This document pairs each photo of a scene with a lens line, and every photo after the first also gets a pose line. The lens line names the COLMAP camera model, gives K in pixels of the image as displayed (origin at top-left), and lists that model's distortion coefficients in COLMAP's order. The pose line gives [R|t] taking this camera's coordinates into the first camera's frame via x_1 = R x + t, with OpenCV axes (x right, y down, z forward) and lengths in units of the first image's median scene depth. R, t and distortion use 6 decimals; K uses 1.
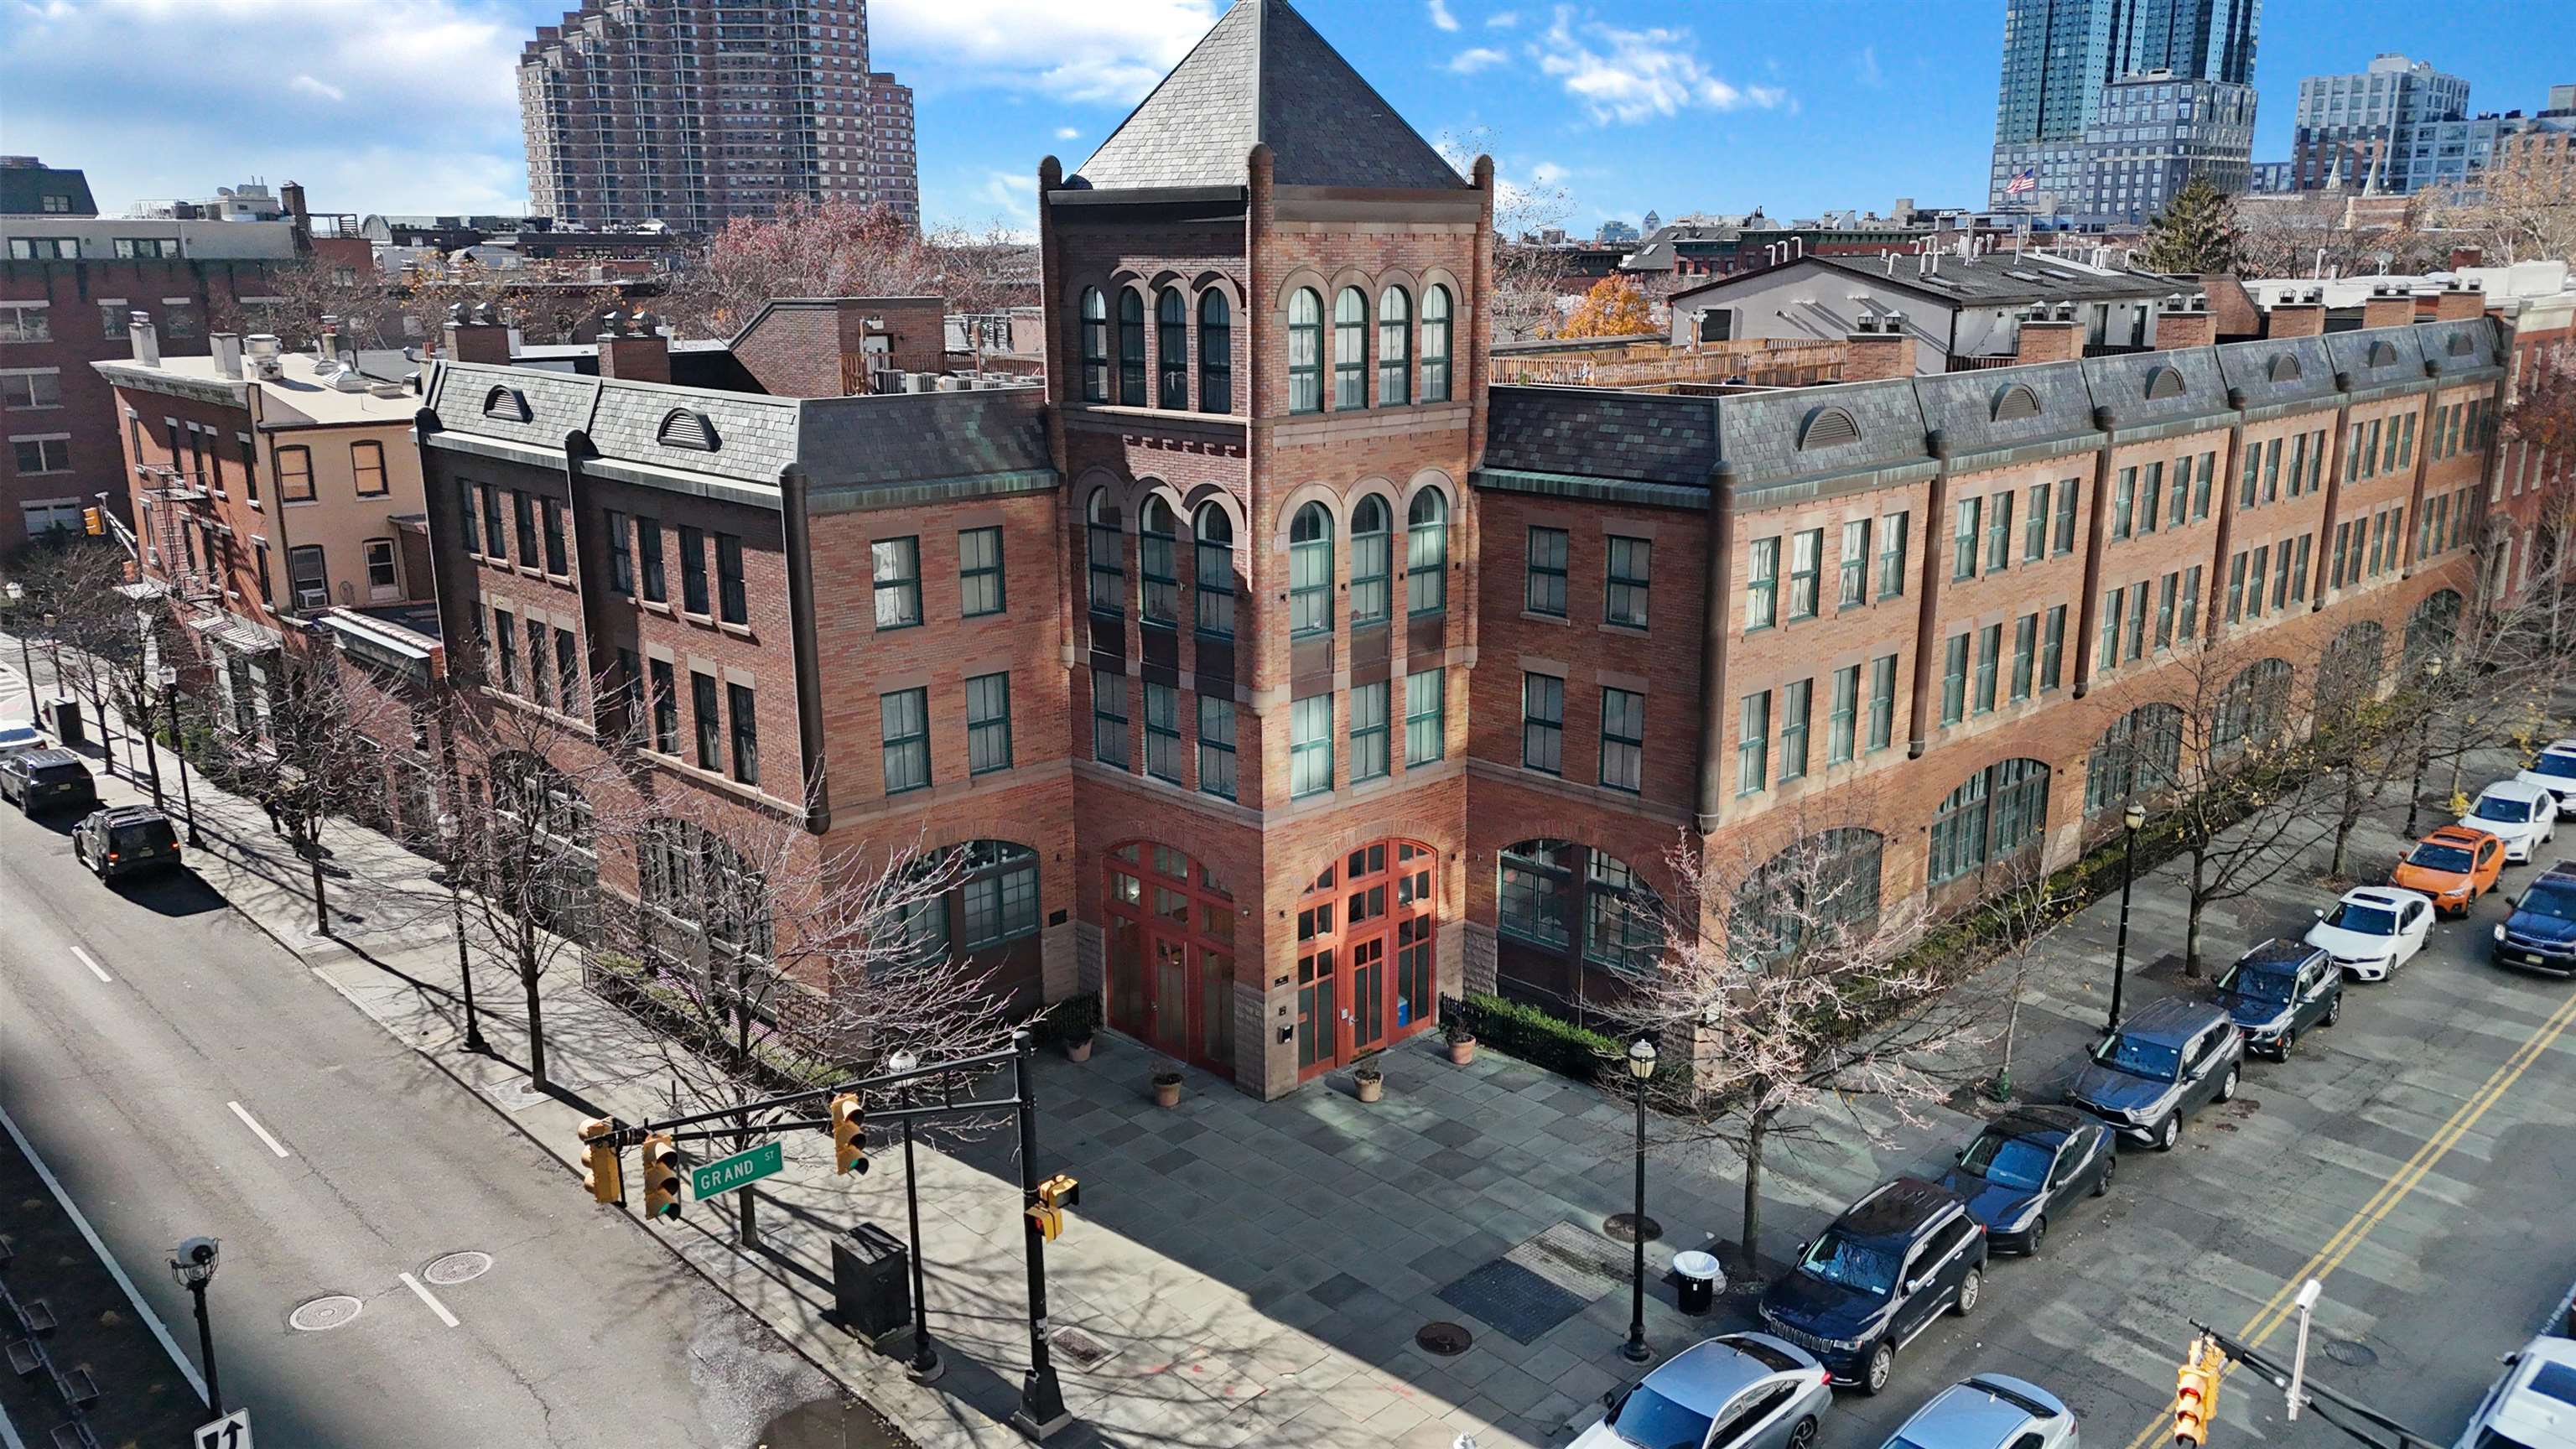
lens RADIAL K [[1894.6, 0, 1282.5], [0, 1894.6, 727.2], [0, 0, 1]] dist [0.001424, -0.000870]
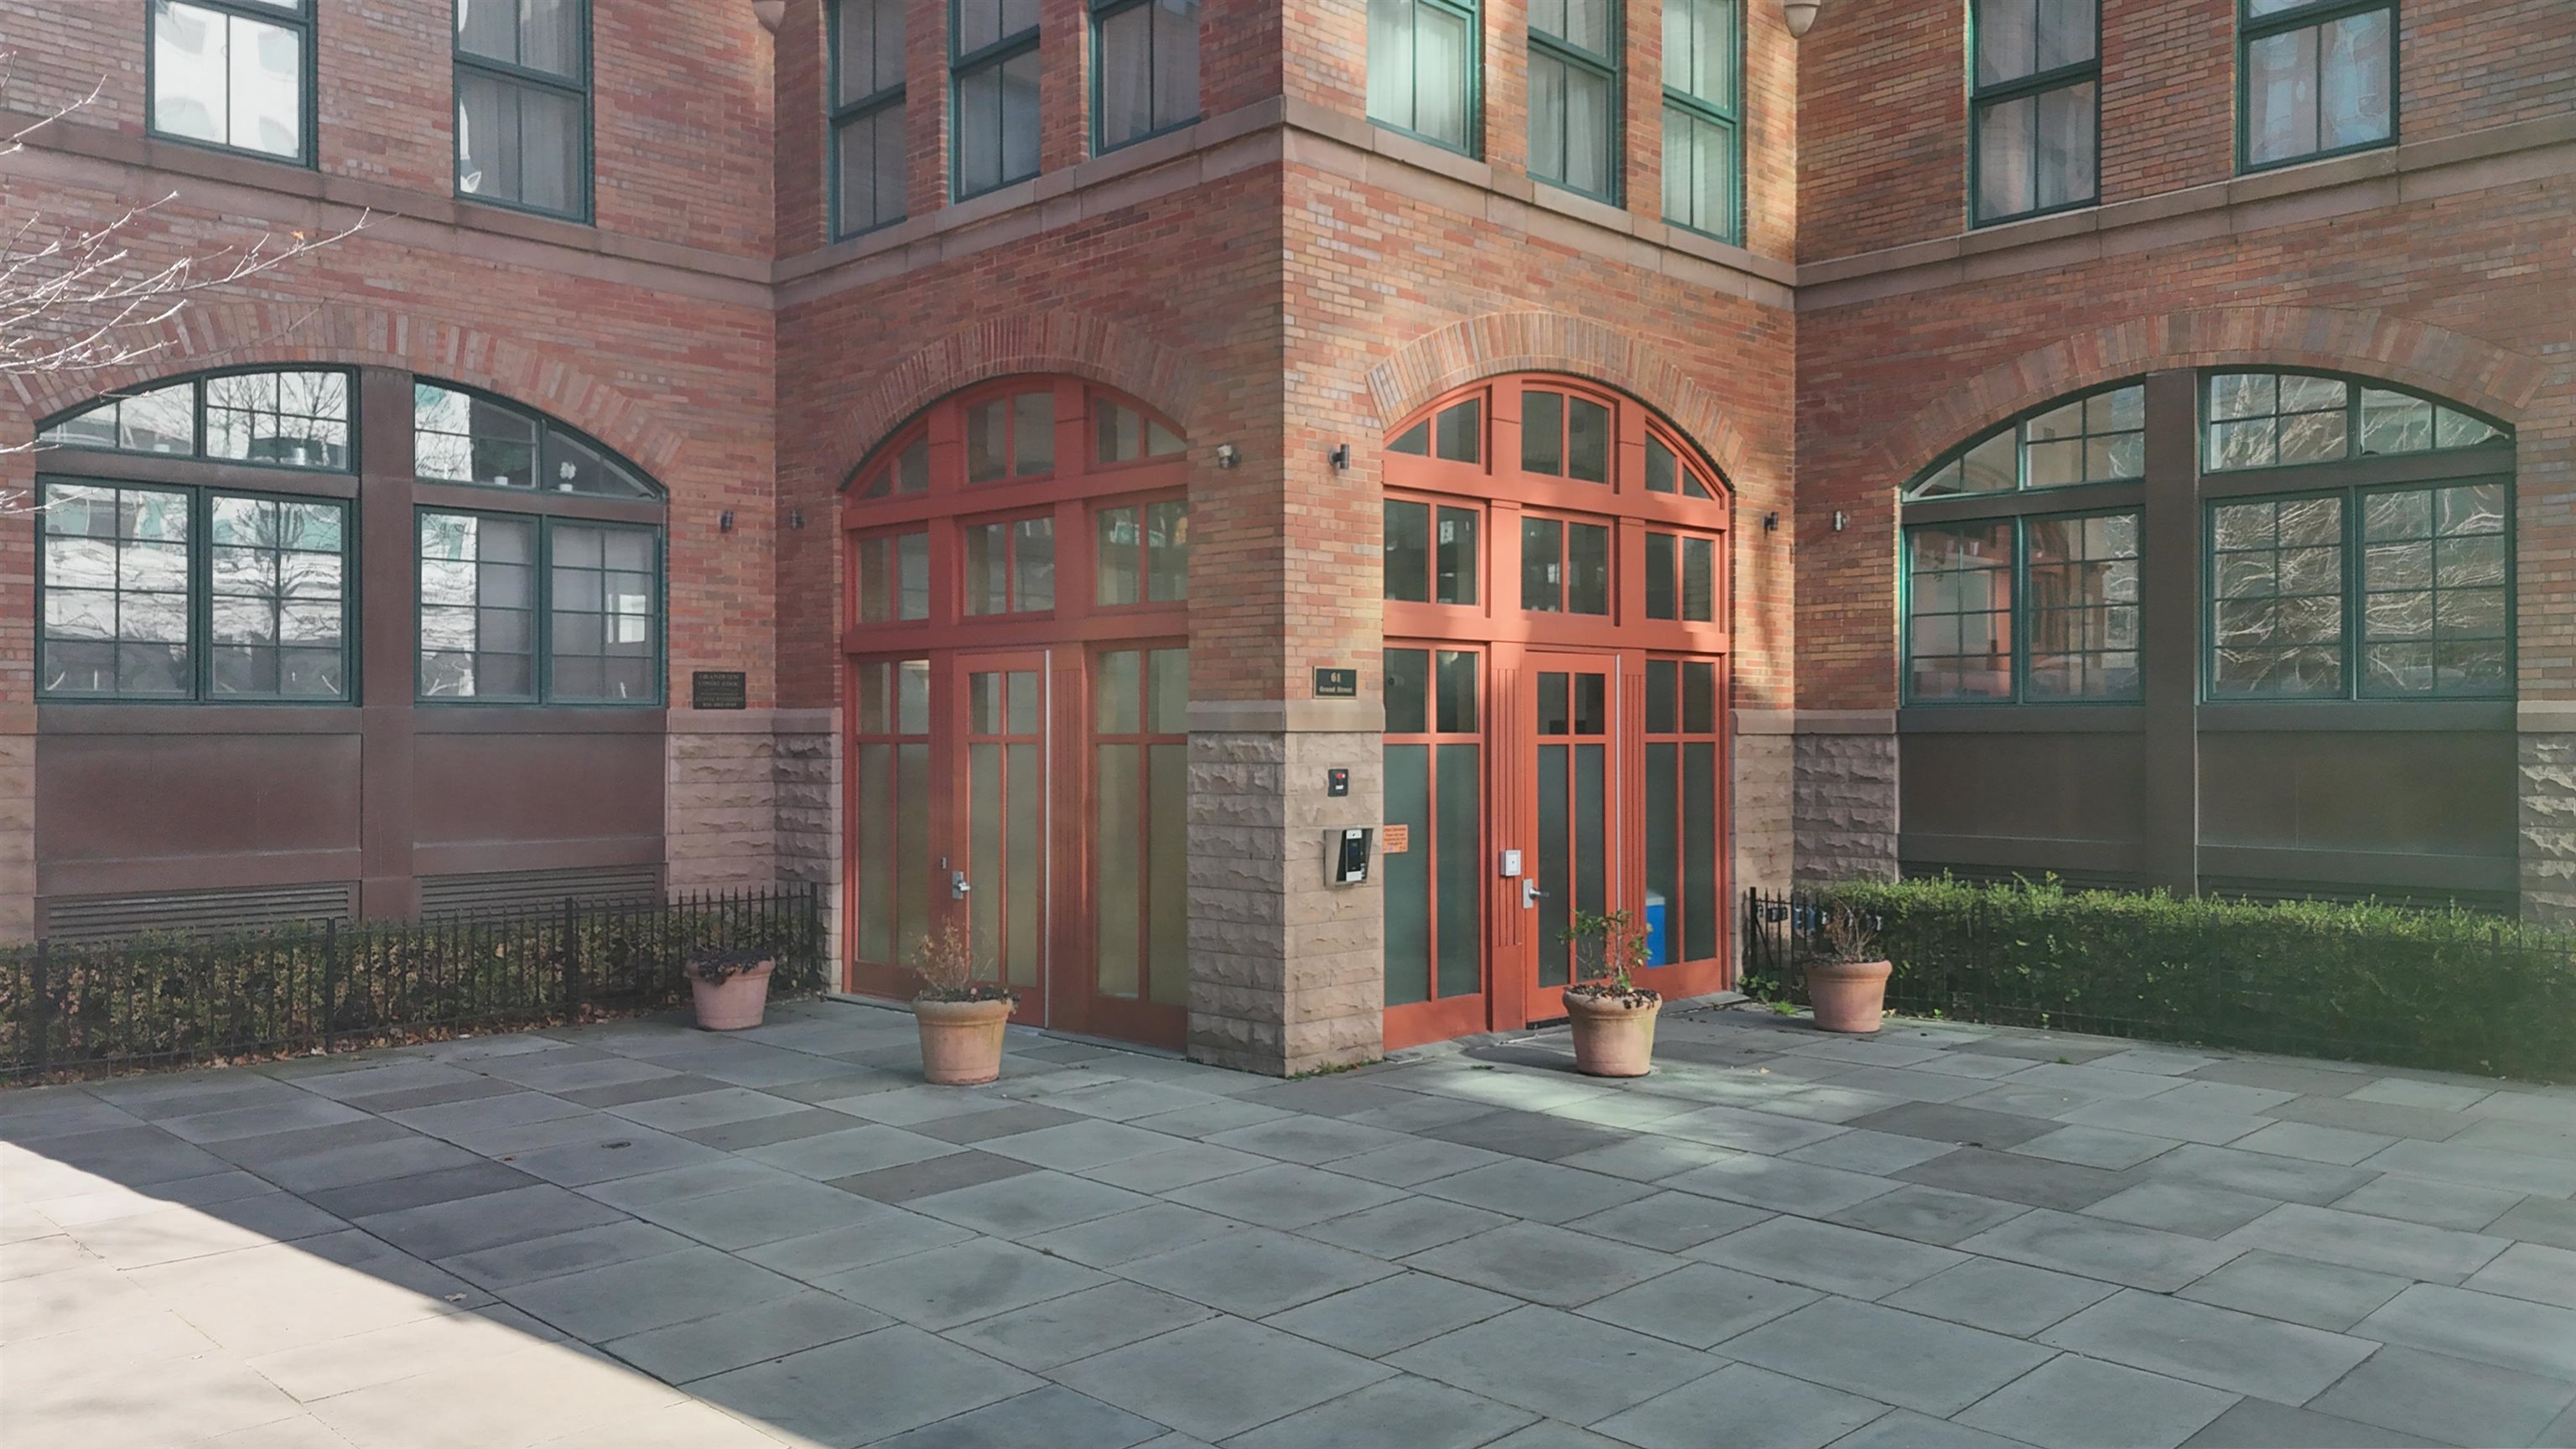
lens RADIAL K [[1894.6, 0, 1302.5], [0, 1894.6, 733.2], [0, 0, 1]] dist [0.001424, -0.000870]
pose [[0.999589, 0.009645, 0.026987, -0.014064], [-0.002590, 0.968210, -0.250126, 0.212844], [-0.028542, 0.249953, 0.967837, 0.671269]]
